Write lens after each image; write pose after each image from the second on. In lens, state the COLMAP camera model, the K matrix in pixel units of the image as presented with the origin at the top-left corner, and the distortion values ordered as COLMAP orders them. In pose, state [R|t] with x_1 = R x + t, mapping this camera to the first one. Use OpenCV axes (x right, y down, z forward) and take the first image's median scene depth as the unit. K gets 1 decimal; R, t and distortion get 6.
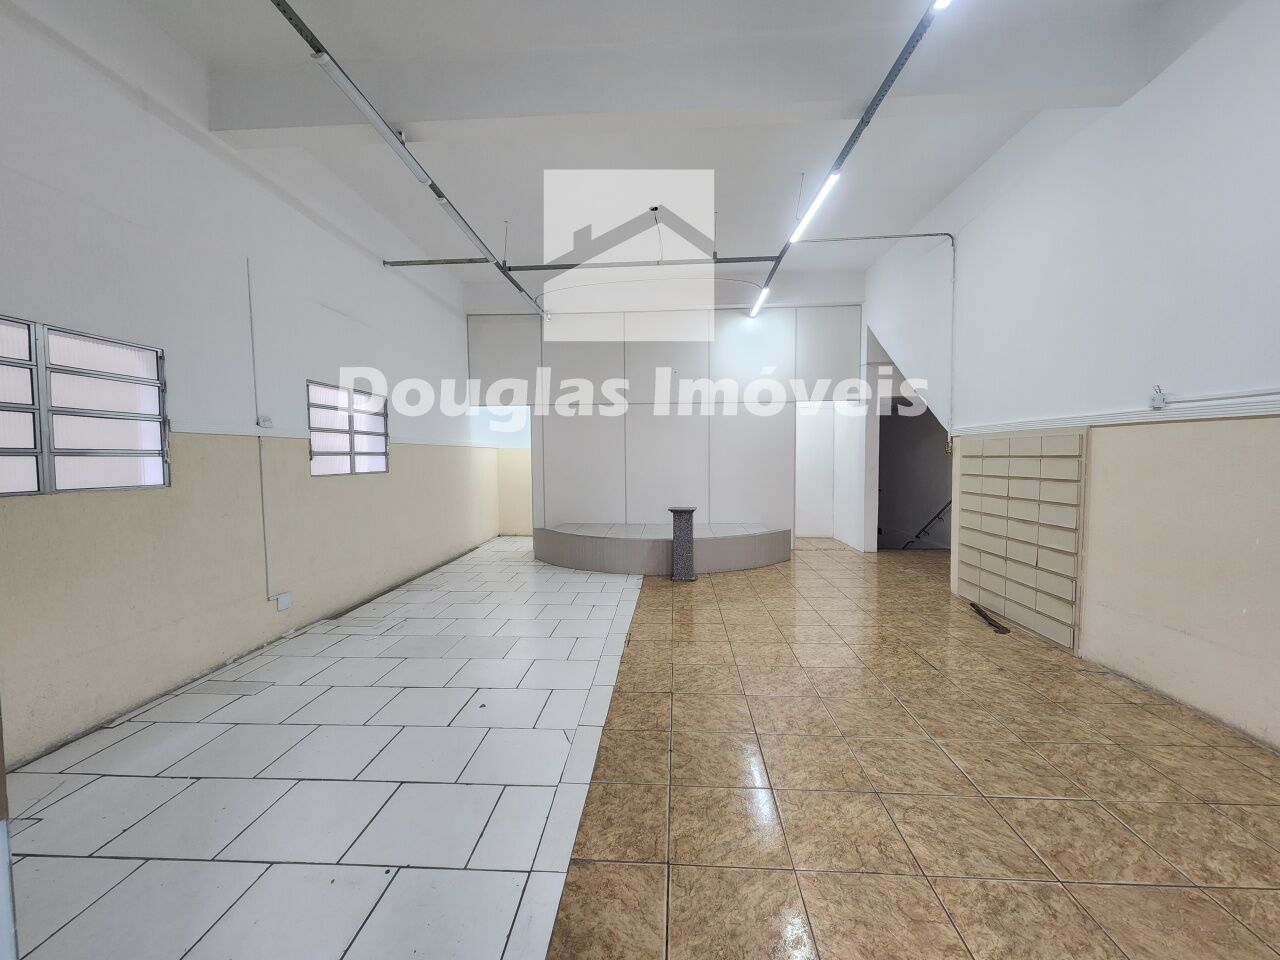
lens RADIAL K [[523.4, 0, 636.6], [0, 523.4, 476.6], [0, 0, 1]] dist [0.001756, 0.000113]
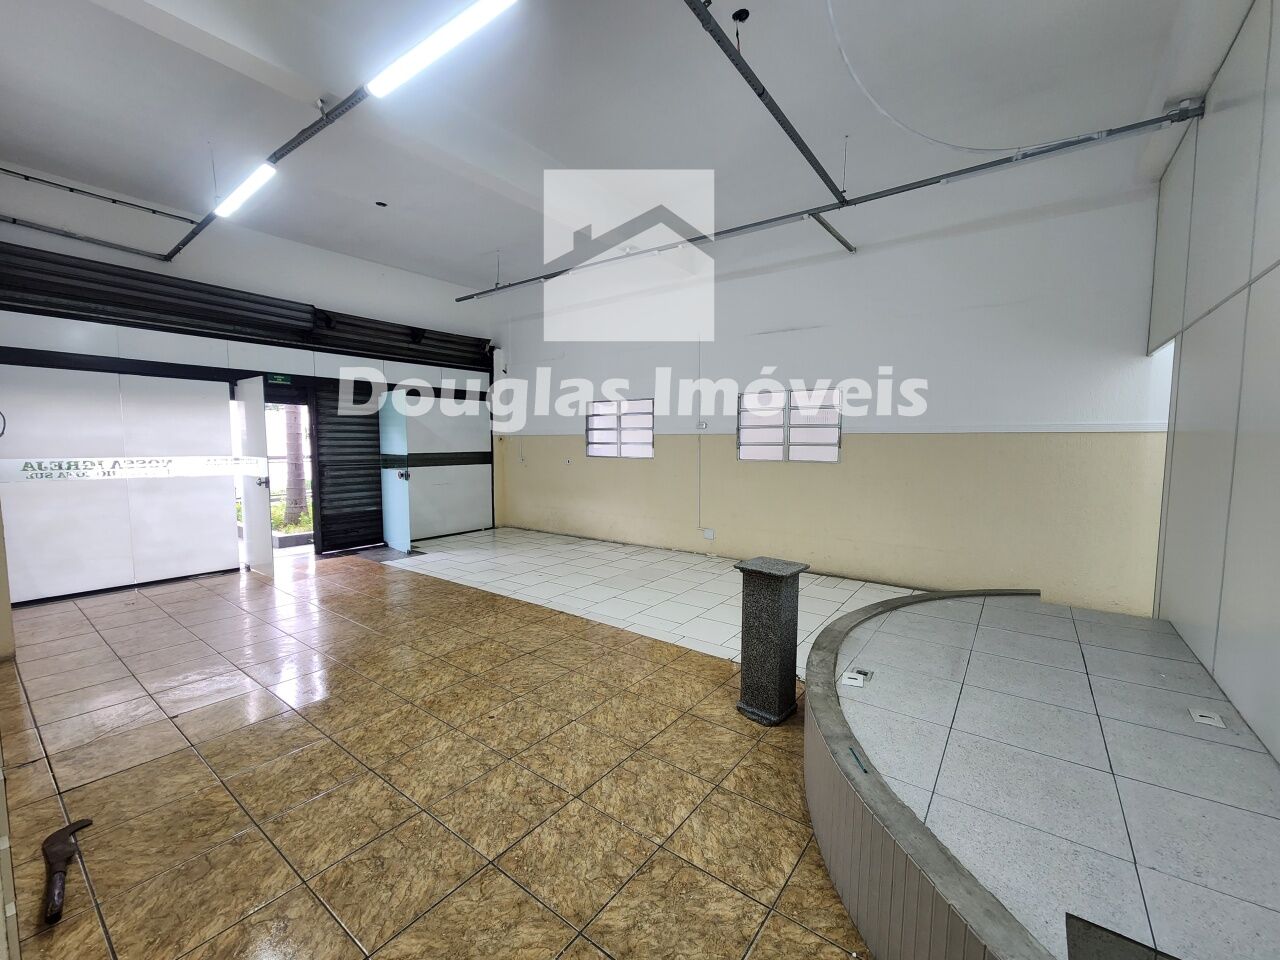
lens RADIAL K [[523.4, 0, 636.3], [0, 523.4, 482.7], [0, 0, 1]] dist [0.001756, 0.000113]
pose [[-0.541628, 0.071201, -0.837598, 0.820684], [-0.042546, 0.992808, 0.111907, -0.096602], [0.839541, 0.096248, -0.534703, 1.707714]]
